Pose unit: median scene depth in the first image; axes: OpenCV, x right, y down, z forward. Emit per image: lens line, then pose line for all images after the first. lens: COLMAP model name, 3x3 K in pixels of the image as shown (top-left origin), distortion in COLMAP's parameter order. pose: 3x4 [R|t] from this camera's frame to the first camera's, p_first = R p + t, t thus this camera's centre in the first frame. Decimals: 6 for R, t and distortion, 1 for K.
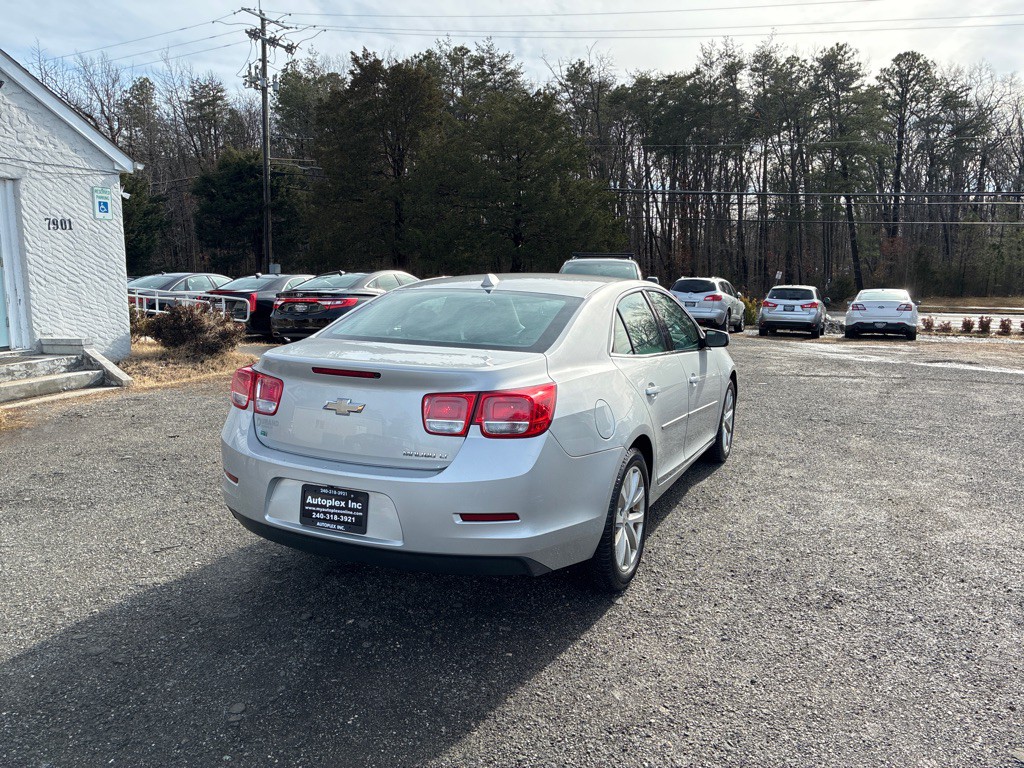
lens RADIAL K [[767.9, 0, 516.9], [0, 767.9, 385.5], [0, 0, 1]] dist [0.099180, -0.122414]
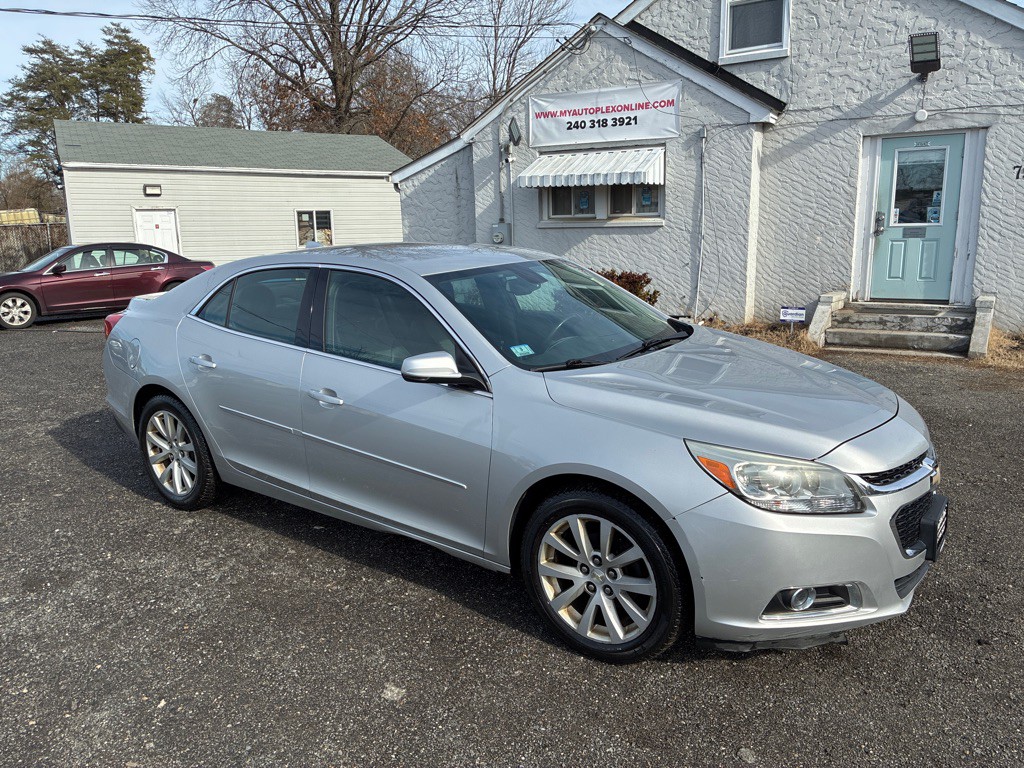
lens RADIAL K [[774.3, 0, 516.9], [0, 774.3, 389.9], [0, 0, 1]] dist [0.055783, -0.072720]
pose [[-0.192318, 0.216119, -0.957239, 0.388966], [-0.136970, 0.959988, 0.244258, -0.095325], [0.971727, 0.178088, -0.155021, 0.557979]]
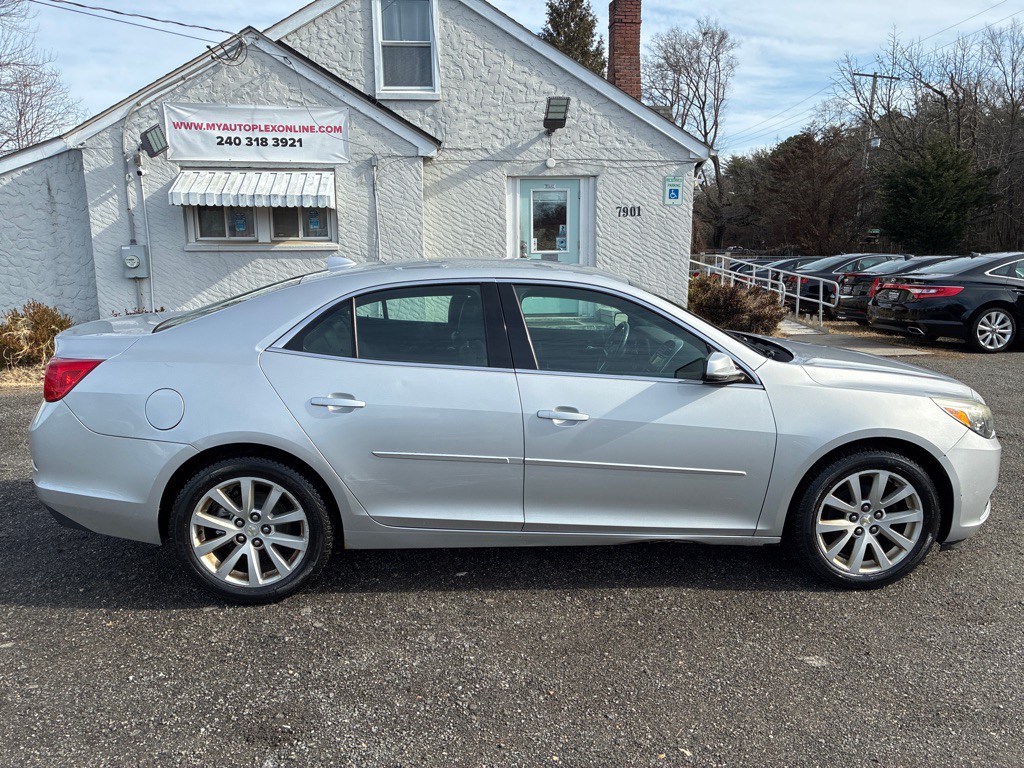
lens RADIAL K [[775.8, 0, 512.0], [0, 775.8, 384.0], [0, 0, 1]] dist [0.043857, -0.060075]
pose [[0.474471, 0.155963, -0.866345, 0.347609], [-0.135151, 0.985417, 0.103381, -0.044025], [0.869834, 0.068036, 0.488630, 0.269444]]
